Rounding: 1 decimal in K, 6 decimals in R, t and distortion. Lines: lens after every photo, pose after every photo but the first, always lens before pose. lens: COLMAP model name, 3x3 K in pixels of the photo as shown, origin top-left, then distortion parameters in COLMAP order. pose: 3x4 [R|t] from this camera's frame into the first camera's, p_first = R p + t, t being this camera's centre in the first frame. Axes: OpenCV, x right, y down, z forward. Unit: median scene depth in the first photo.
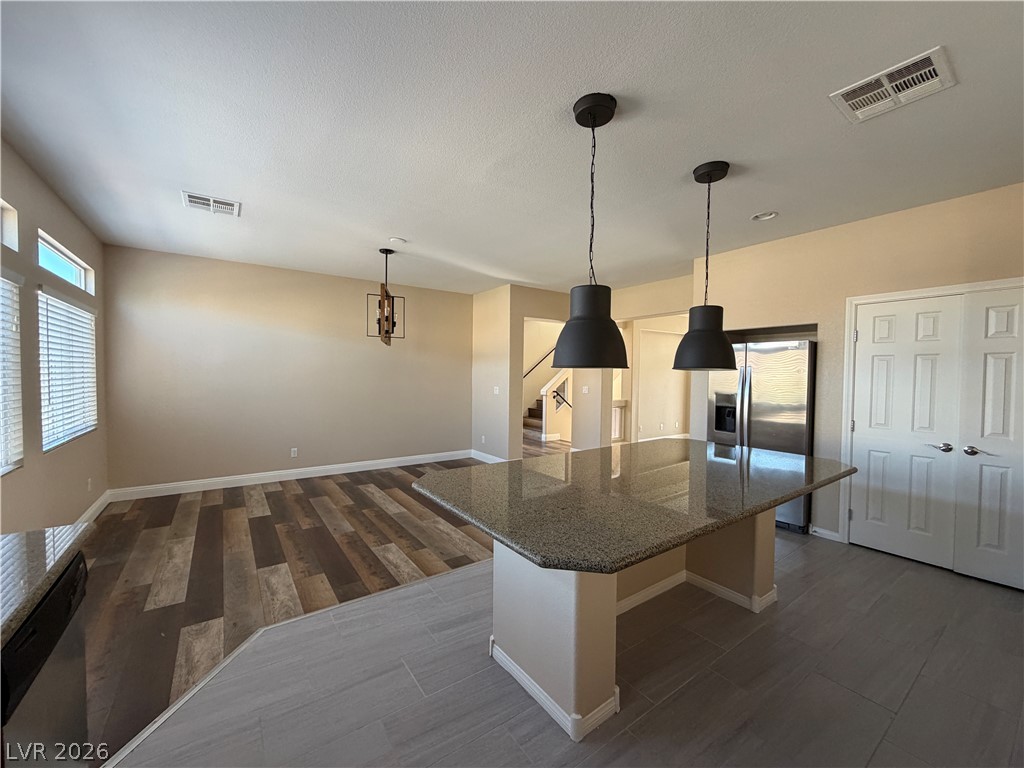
lens RADIAL K [[407.5, 0, 513.6], [0, 407.5, 389.0], [0, 0, 1]] dist [0.003277, 0.000348]
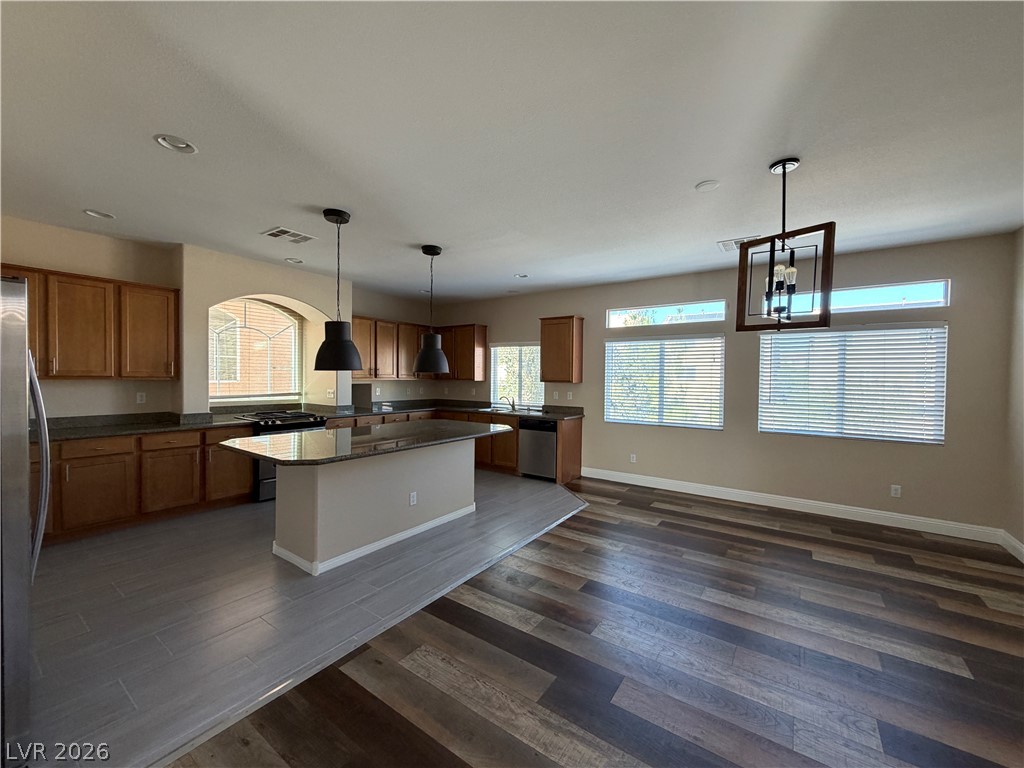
lens RADIAL K [[407.5, 0, 513.9], [0, 407.5, 383.7], [0, 0, 1]] dist [0.003277, 0.000348]
pose [[-0.942688, -0.017446, -0.333219, 0.282770], [-0.036017, 0.998118, 0.049634, -0.066999], [0.331726, 0.058790, -0.941542, 1.828238]]
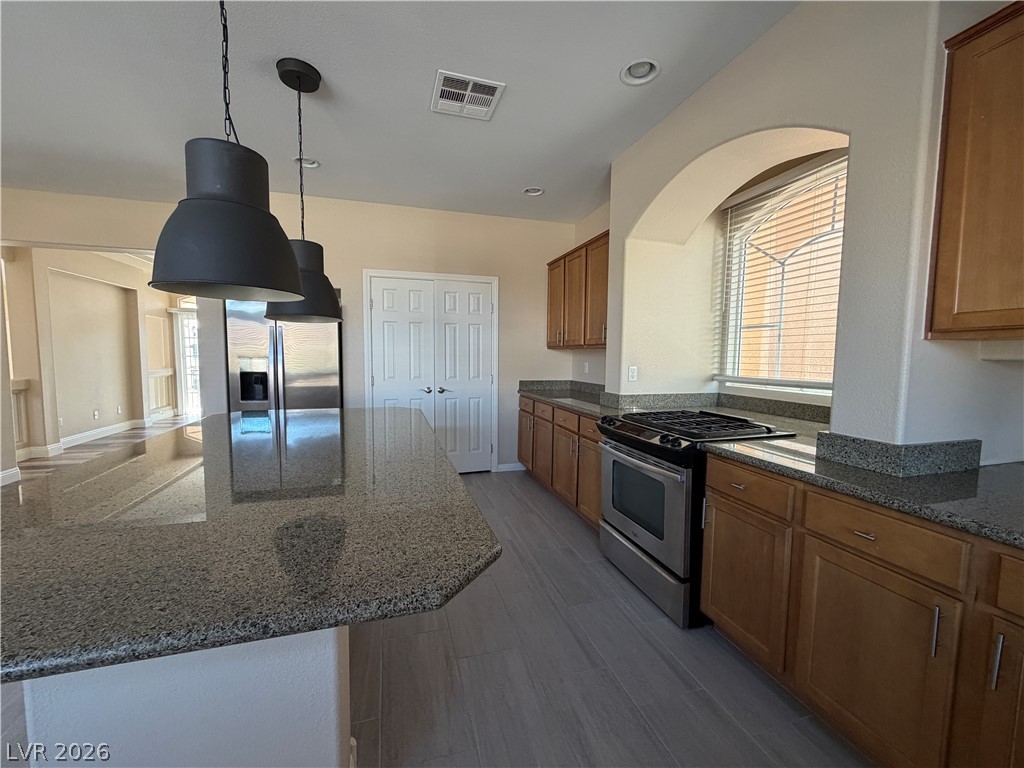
lens RADIAL K [[407.5, 0, 502.9], [0, 407.5, 389.2], [0, 0, 1]] dist [0.003277, 0.000348]
pose [[0.336258, -0.087147, 0.937729, -0.149188], [0.029695, 0.996195, 0.081932, 0.028968], [-0.941302, 0.000295, 0.337567, 0.255185]]
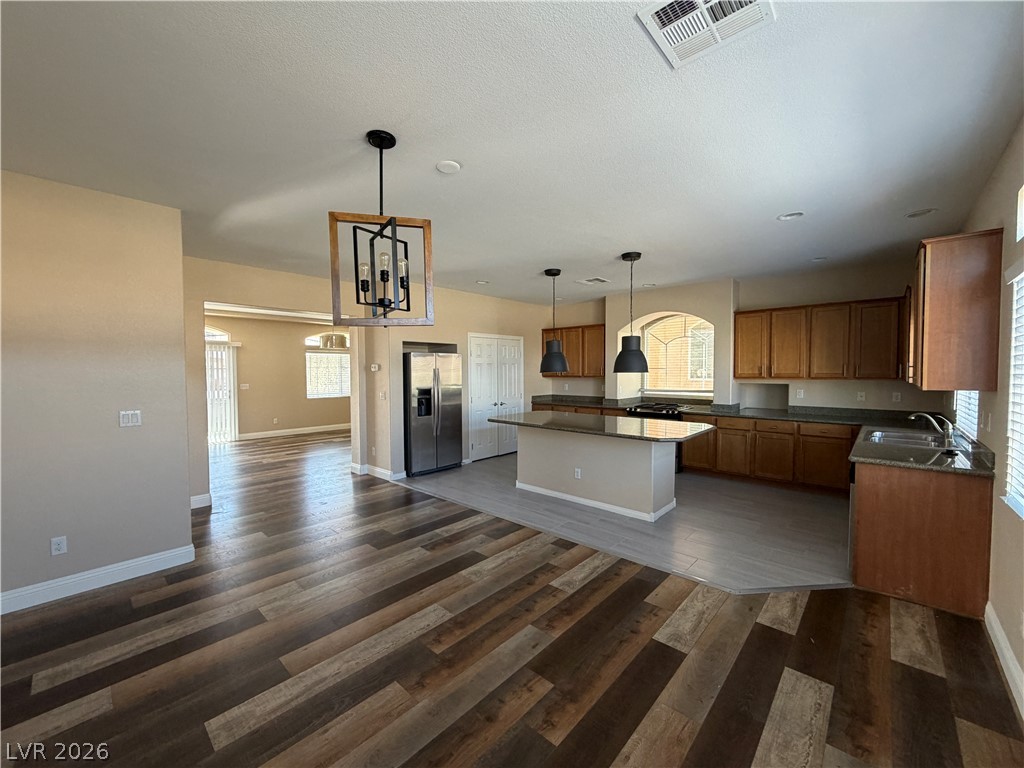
lens RADIAL K [[407.5, 0, 505.6], [0, 407.5, 386.7], [0, 0, 1]] dist [0.003277, 0.000348]
pose [[-0.201081, -0.047716, 0.978412, -1.078094], [0.040262, 0.997566, 0.056925, -0.075543], [-0.978747, 0.050839, -0.198671, 1.238445]]
